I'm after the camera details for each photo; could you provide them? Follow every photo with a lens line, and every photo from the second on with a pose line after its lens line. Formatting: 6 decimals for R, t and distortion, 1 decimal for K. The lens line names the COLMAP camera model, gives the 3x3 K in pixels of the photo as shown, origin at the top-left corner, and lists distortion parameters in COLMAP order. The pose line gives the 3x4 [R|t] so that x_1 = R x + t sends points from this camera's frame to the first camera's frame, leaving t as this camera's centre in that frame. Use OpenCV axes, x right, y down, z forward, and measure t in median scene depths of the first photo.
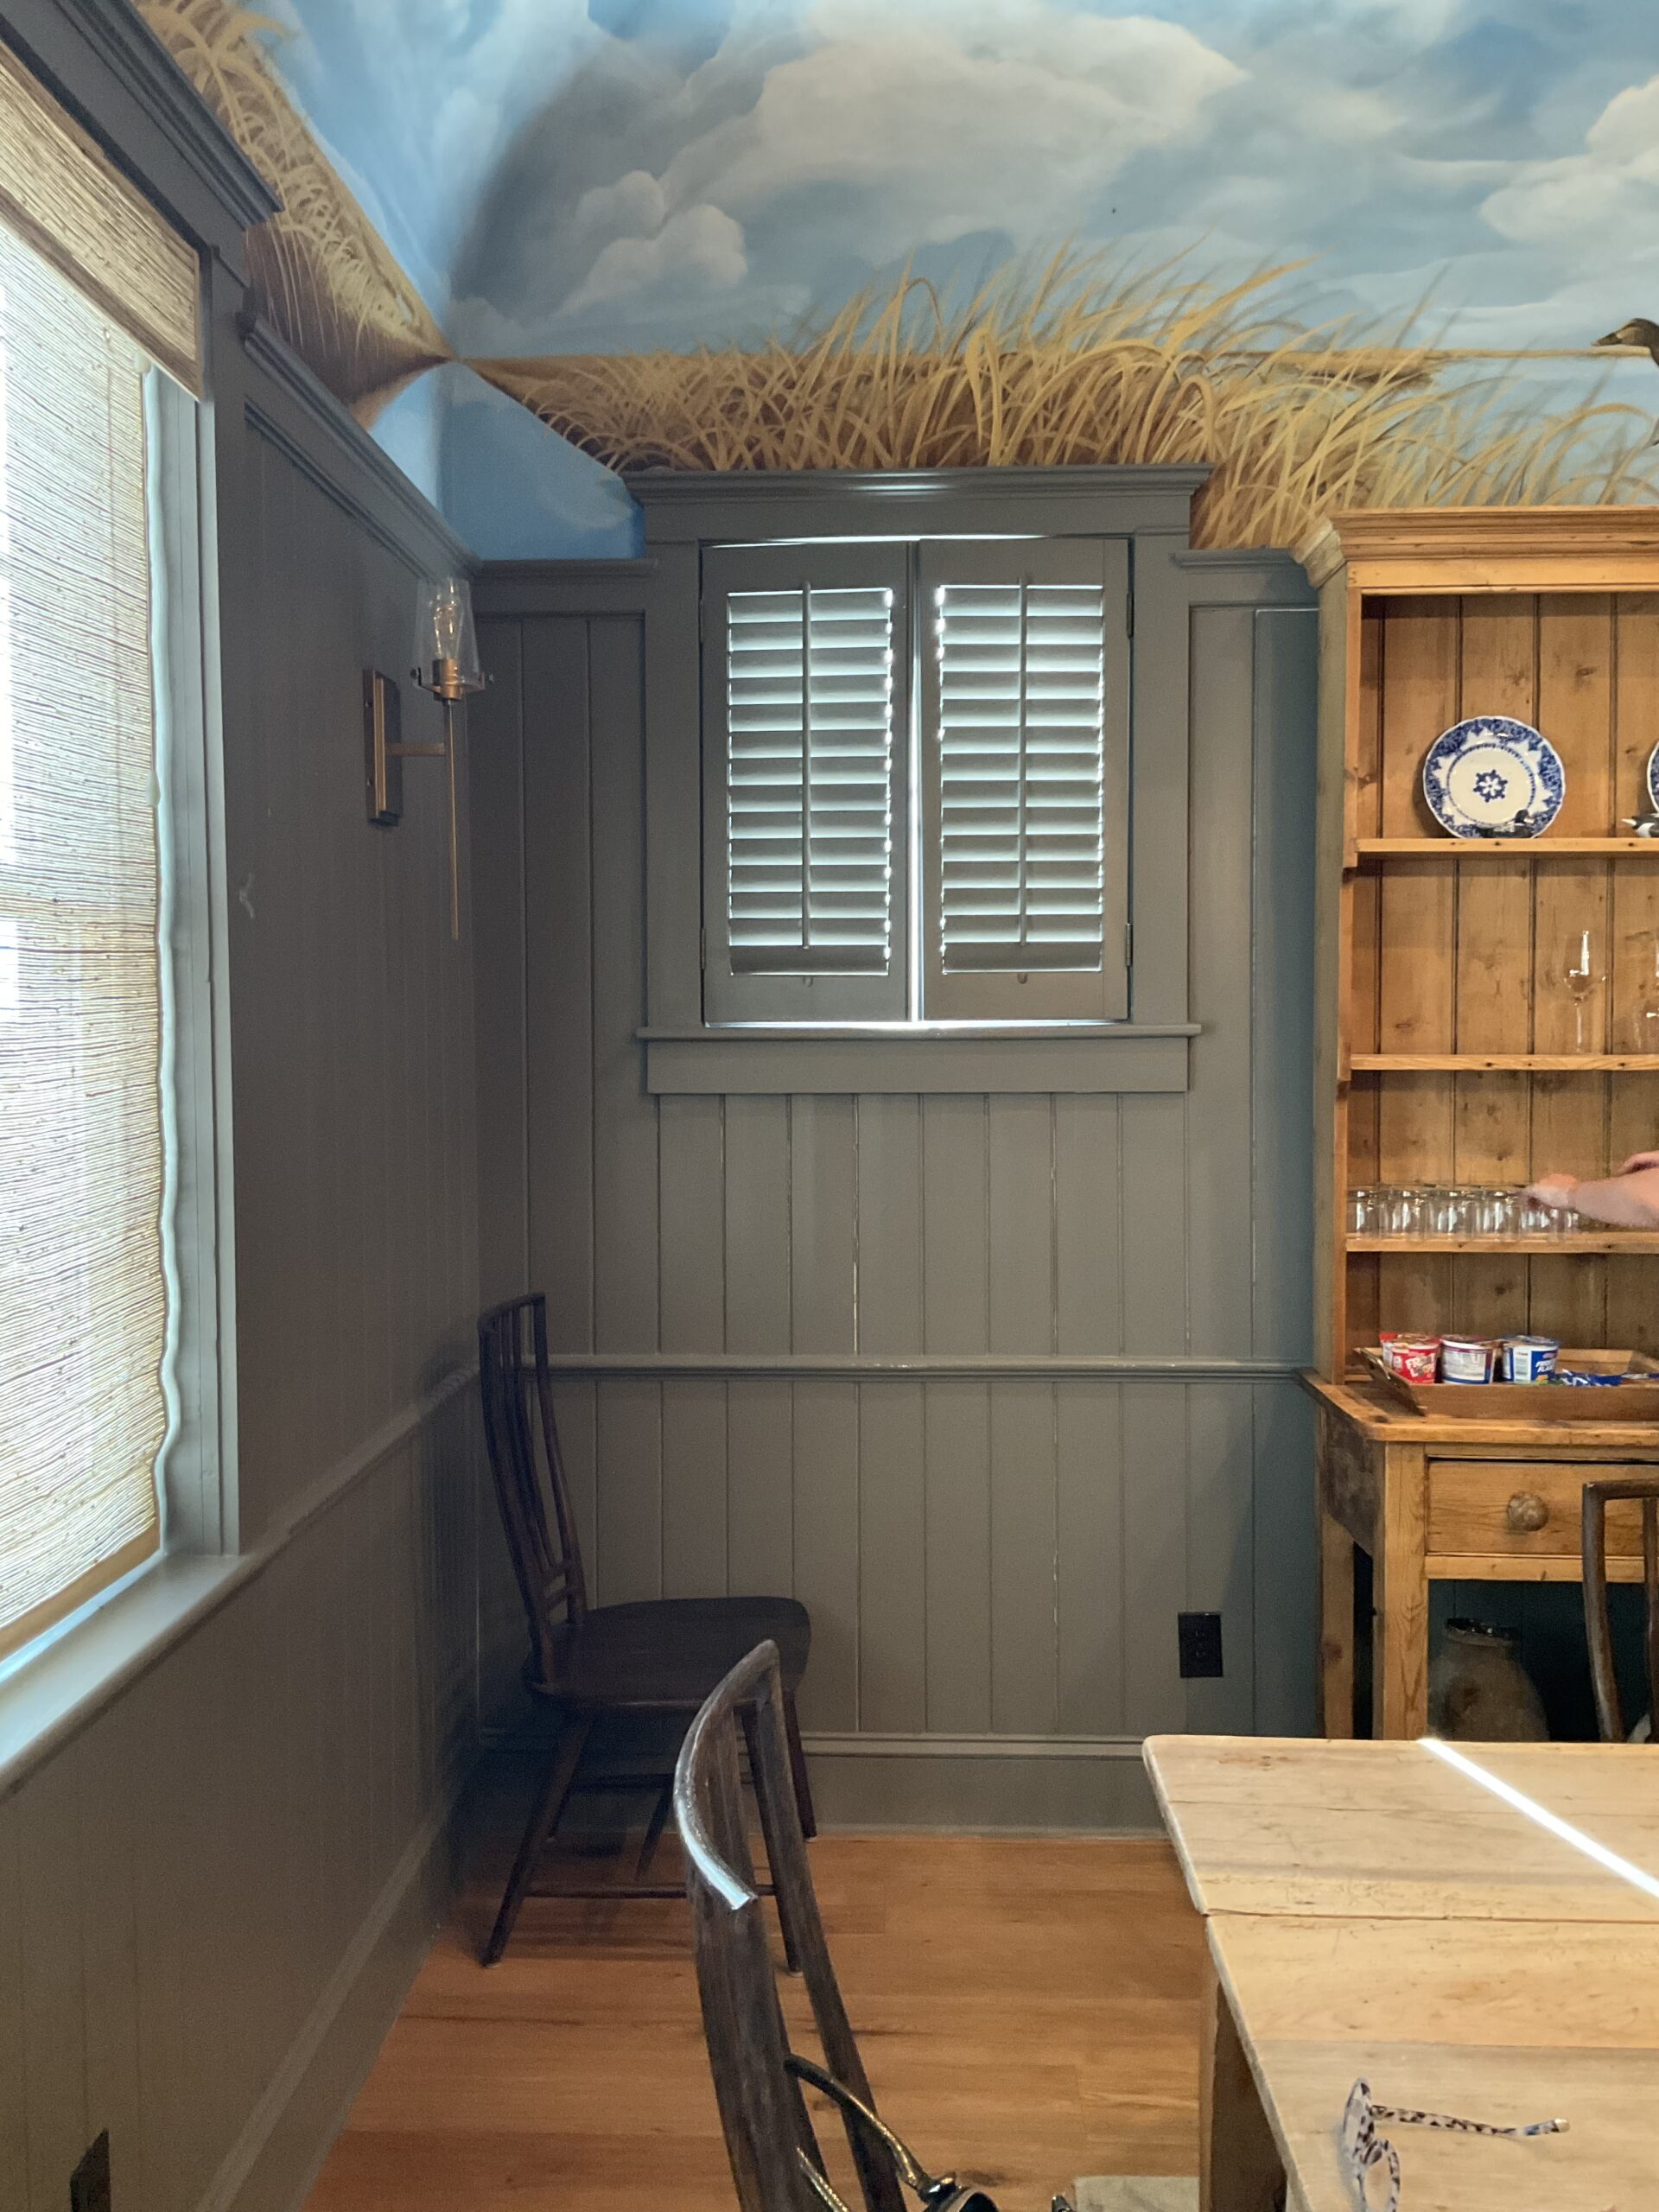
lens RADIAL K [[1989.1, 0, 830.5], [0, 1989.1, 1103.3], [0, 0, 1]] dist [0.091492, -0.073788]
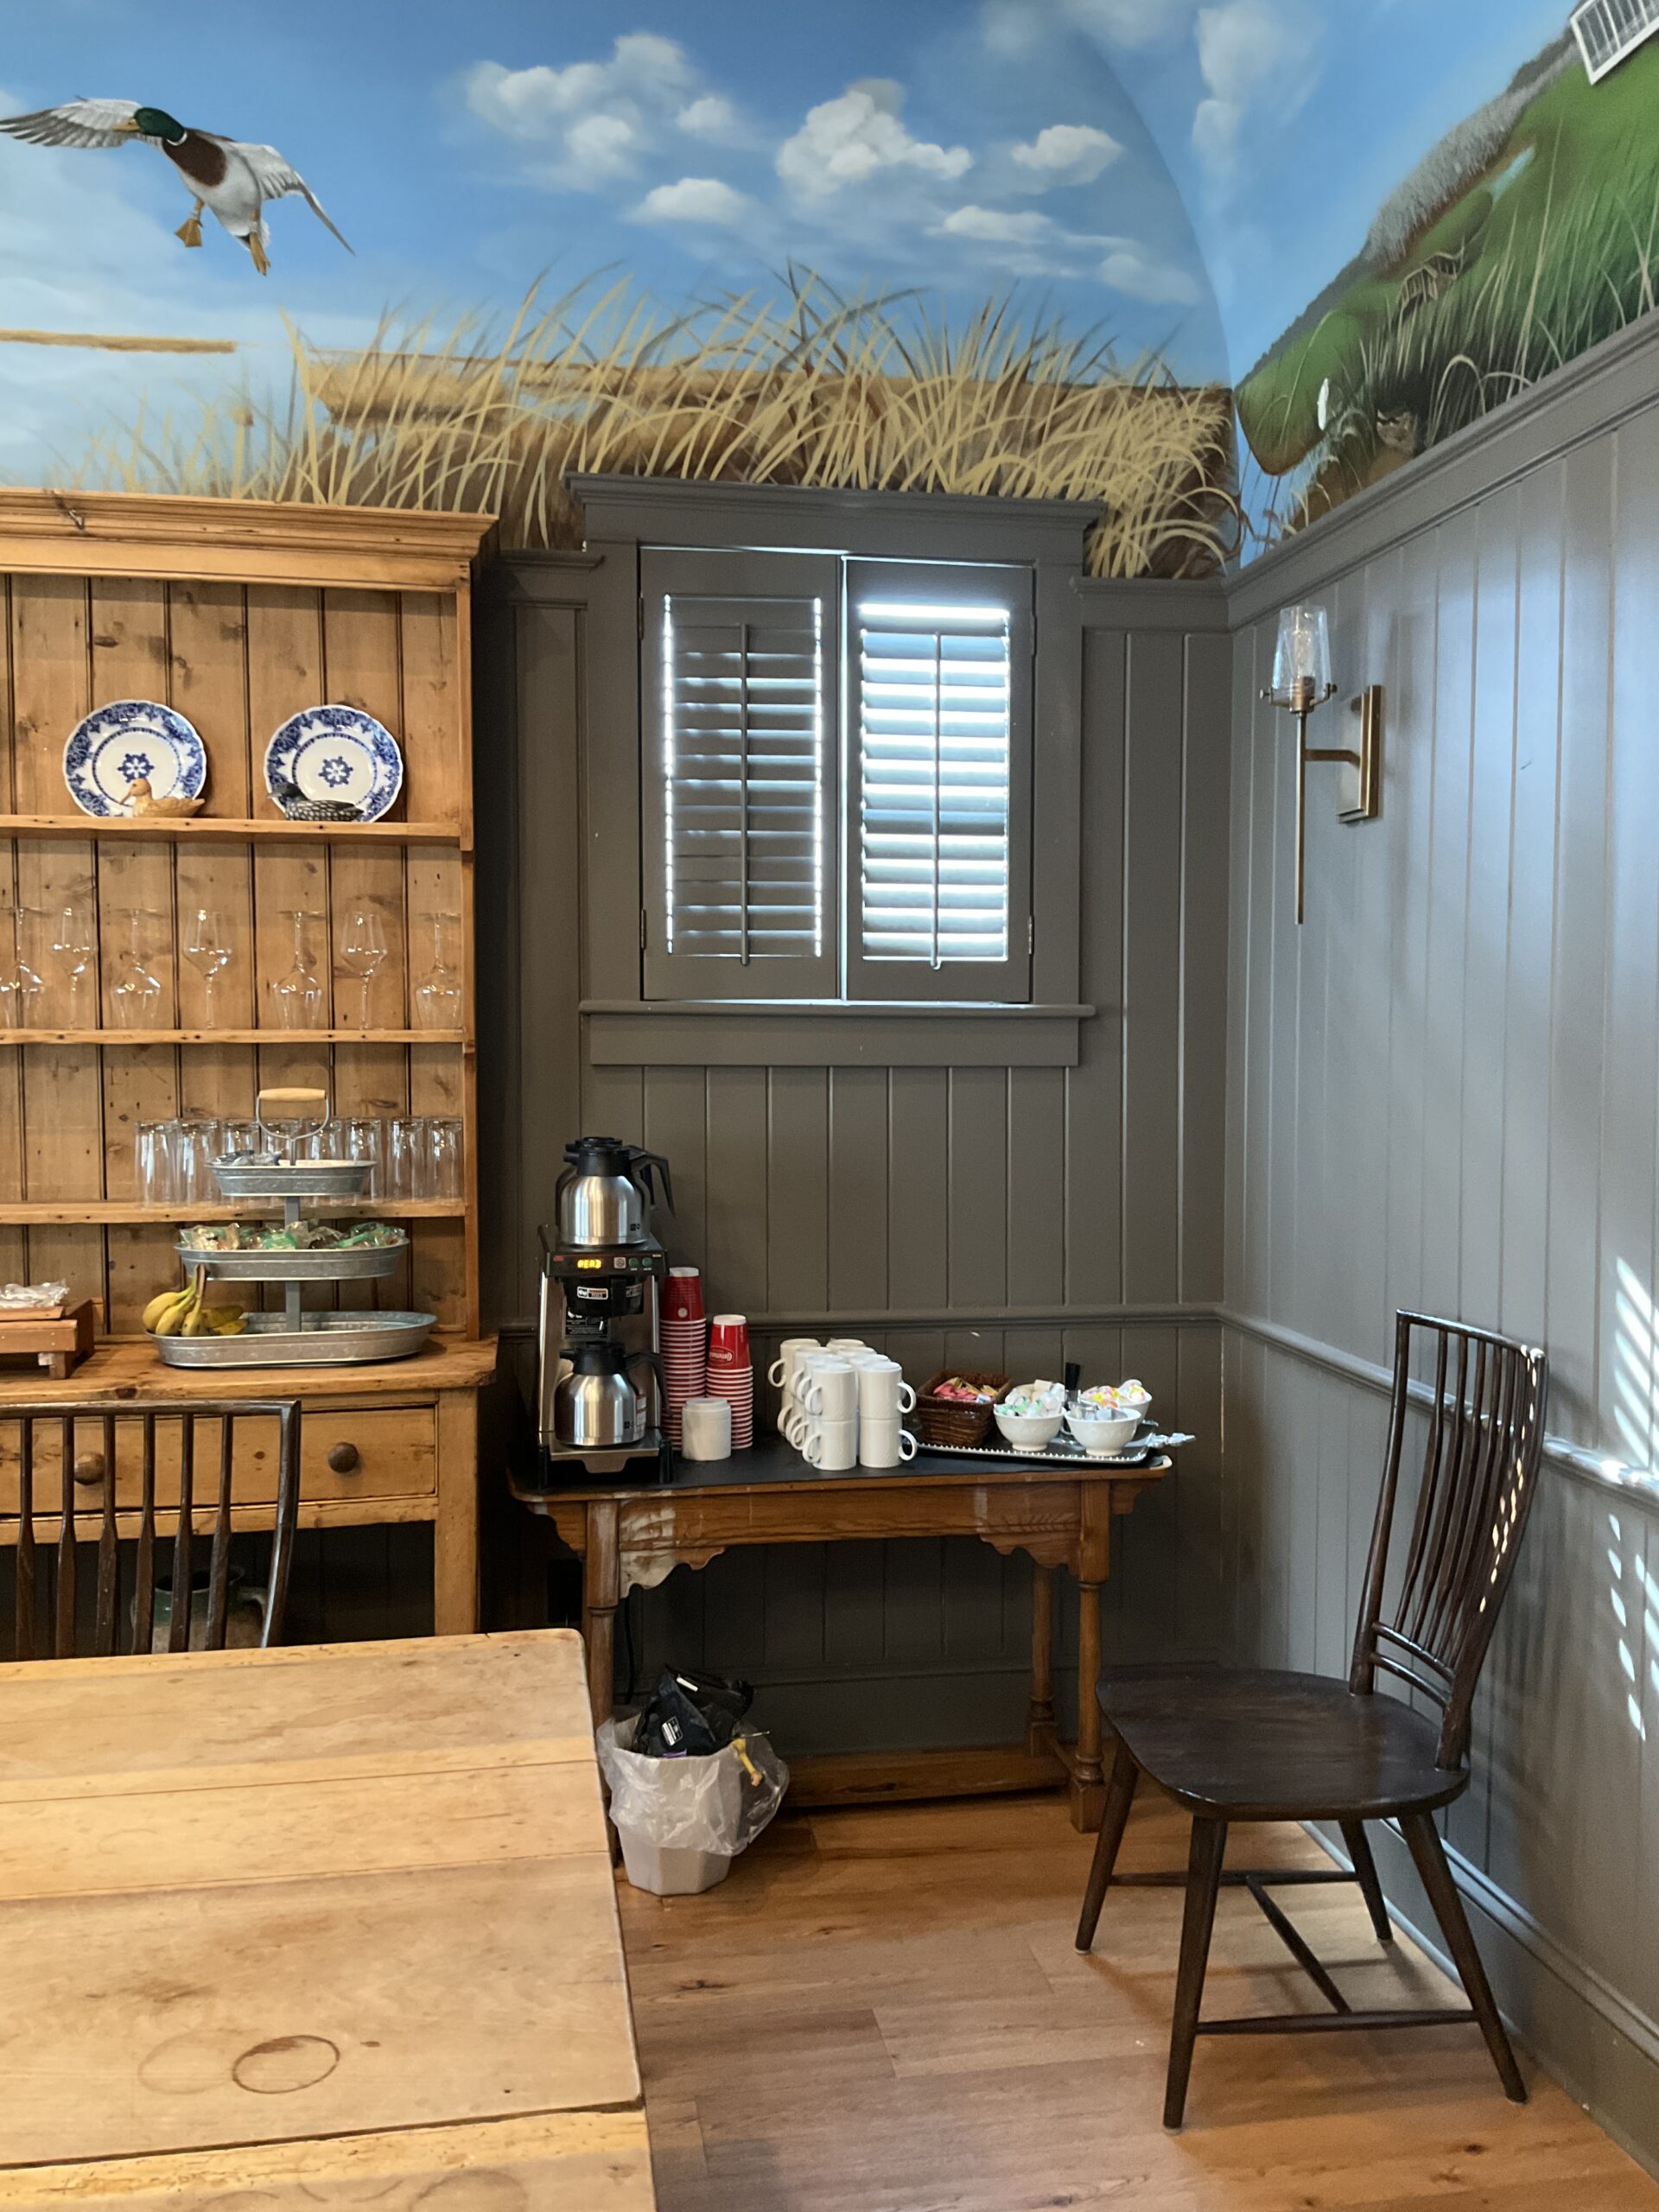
lens RADIAL K [[1839.1, 0, 838.9], [0, 1839.1, 1111.1], [0, 0, 1]] dist [0.079416, -0.148930]
pose [[0.978825, -0.000780, 0.204697, 0.854295], [-0.003591, 0.999773, 0.020981, -0.005327], [-0.204667, -0.021271, 0.978600, -0.004334]]
